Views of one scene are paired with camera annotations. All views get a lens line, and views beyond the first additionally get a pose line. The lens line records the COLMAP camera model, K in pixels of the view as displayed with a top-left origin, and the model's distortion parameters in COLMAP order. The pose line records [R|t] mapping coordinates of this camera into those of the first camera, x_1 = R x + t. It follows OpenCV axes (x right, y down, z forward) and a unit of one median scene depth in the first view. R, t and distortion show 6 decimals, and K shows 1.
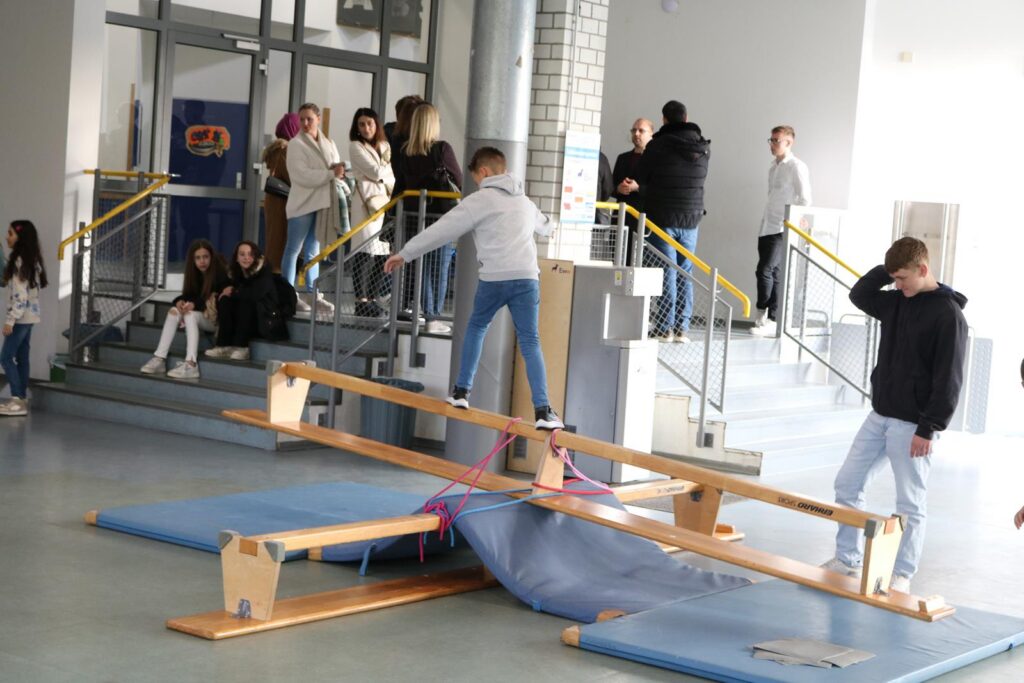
lens RADIAL K [[2008.3, 0, 512.0], [0, 2008.3, 341.5], [0, 0, 1]] dist [-0.055804, -0.064351]
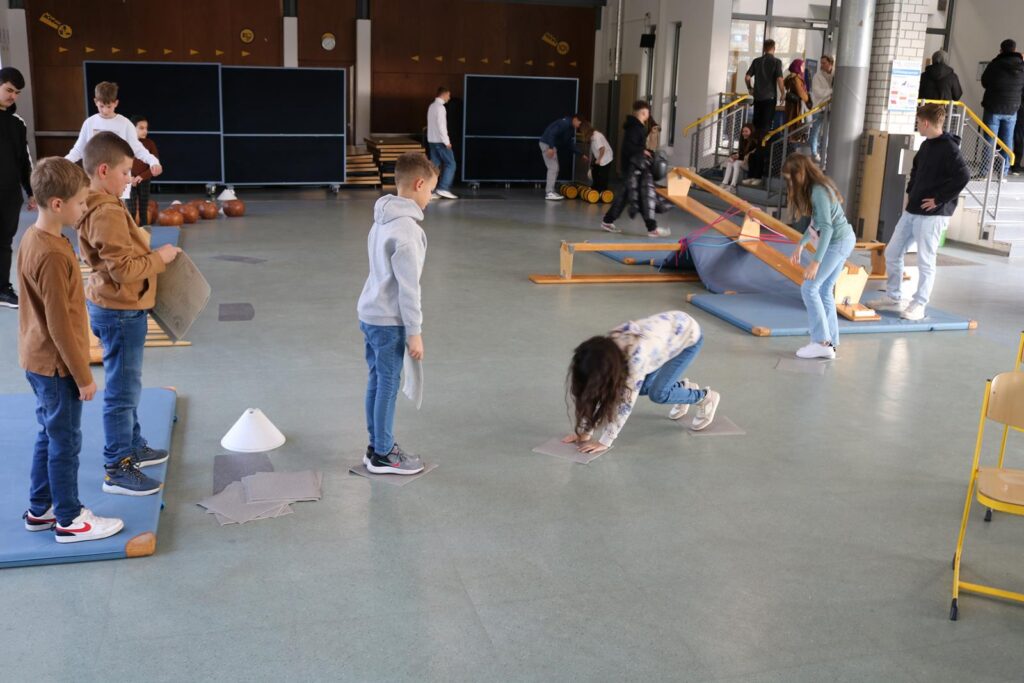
lens RADIAL K [[1091.4, 0, 512.0], [0, 1091.4, 341.5], [0, 0, 1]] dist [-0.011576, -0.004321]
pose [[0.753291, 0.109846, -0.648449, 0.428077], [-0.032877, 0.991010, 0.129683, 0.032007], [0.656865, -0.076370, 0.750131, 0.000647]]
